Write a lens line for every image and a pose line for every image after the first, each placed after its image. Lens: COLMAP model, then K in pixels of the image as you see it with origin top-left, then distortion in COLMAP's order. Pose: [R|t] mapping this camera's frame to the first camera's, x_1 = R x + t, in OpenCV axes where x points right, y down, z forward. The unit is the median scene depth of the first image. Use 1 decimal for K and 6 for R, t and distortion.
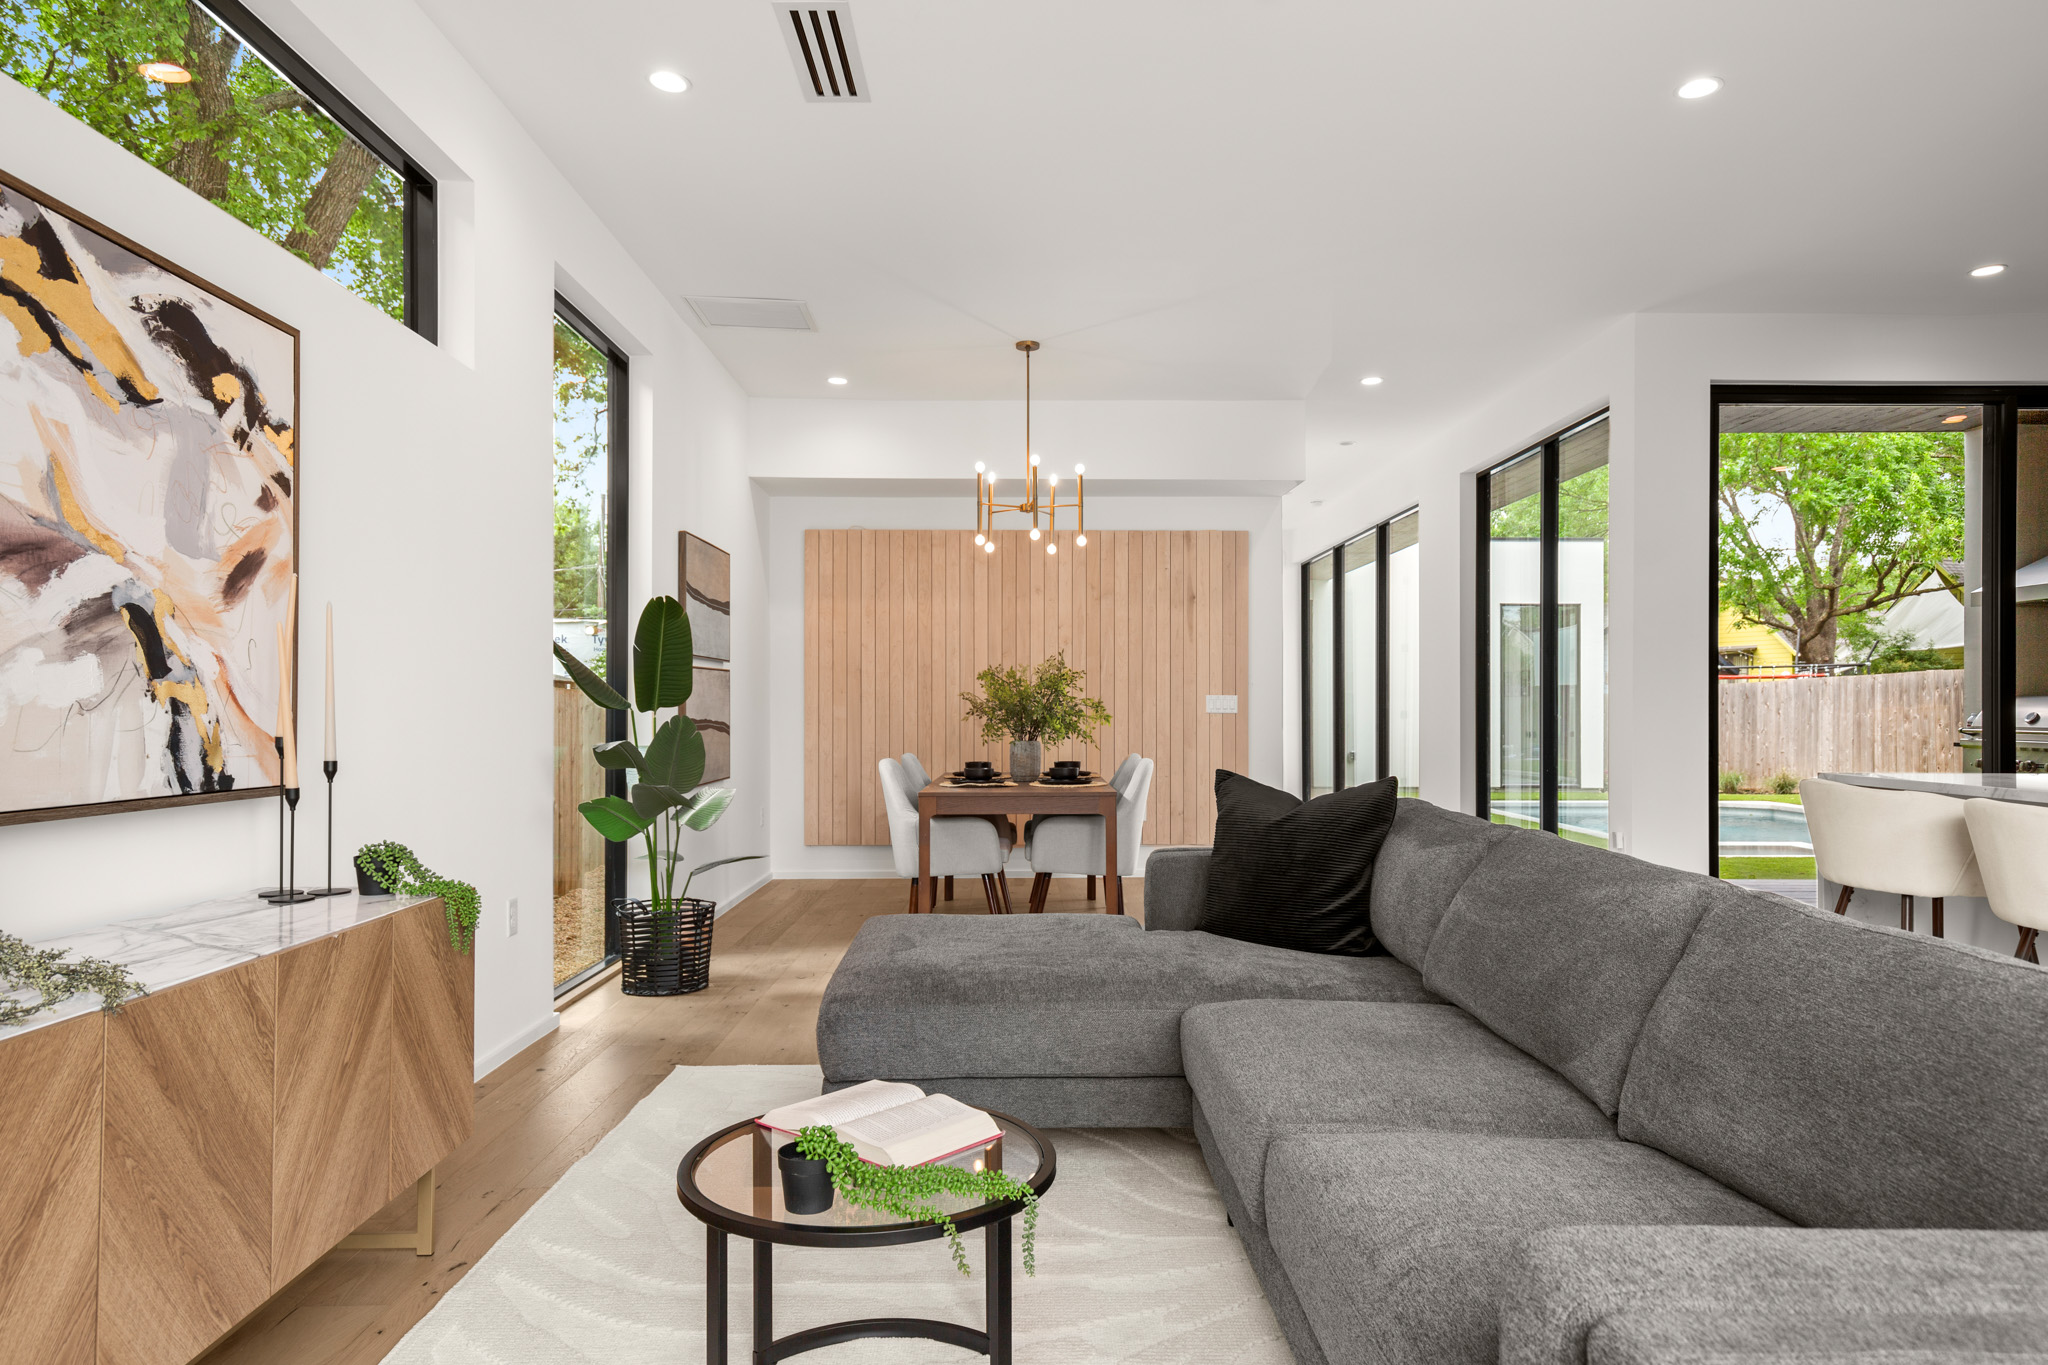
lens RADIAL K [[1290.7, 0, 1024.0], [0, 1290.7, 682.5], [0, 0, 1]] dist [0.038353, 0.001527]
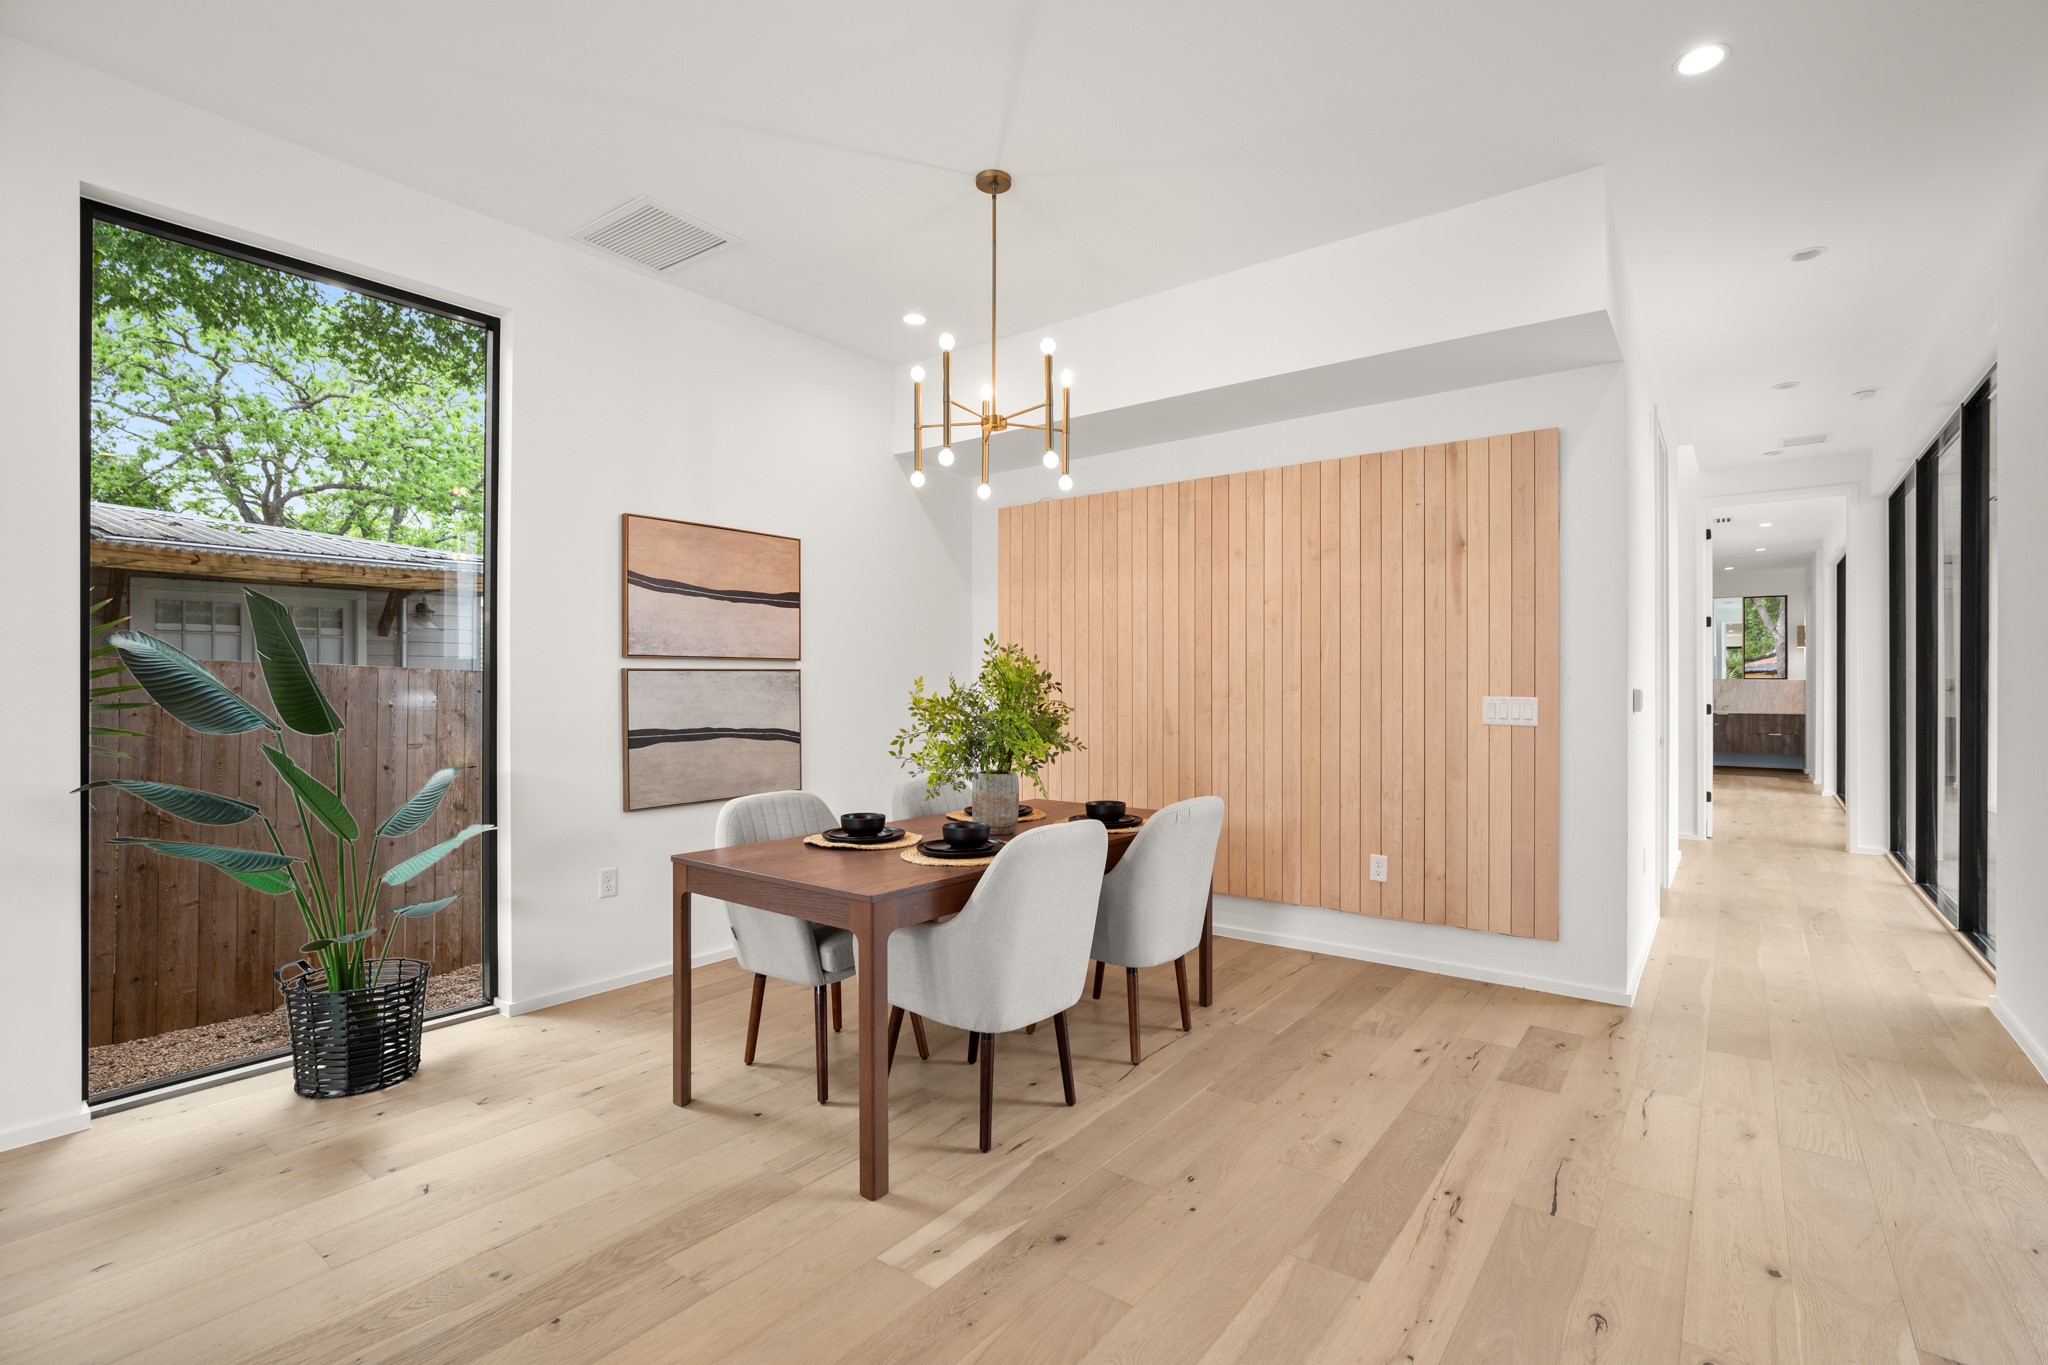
lens RADIAL K [[947.8, 0, 1029.7], [0, 947.8, 686.3], [0, 0, 1]] dist [-0.011993, 0.001061]
pose [[0.783296, 0.000310, -0.621649, 0.255573], [0.009739, 0.999871, 0.012770, -0.003229], [0.621572, -0.016057, 0.783192, 0.496520]]
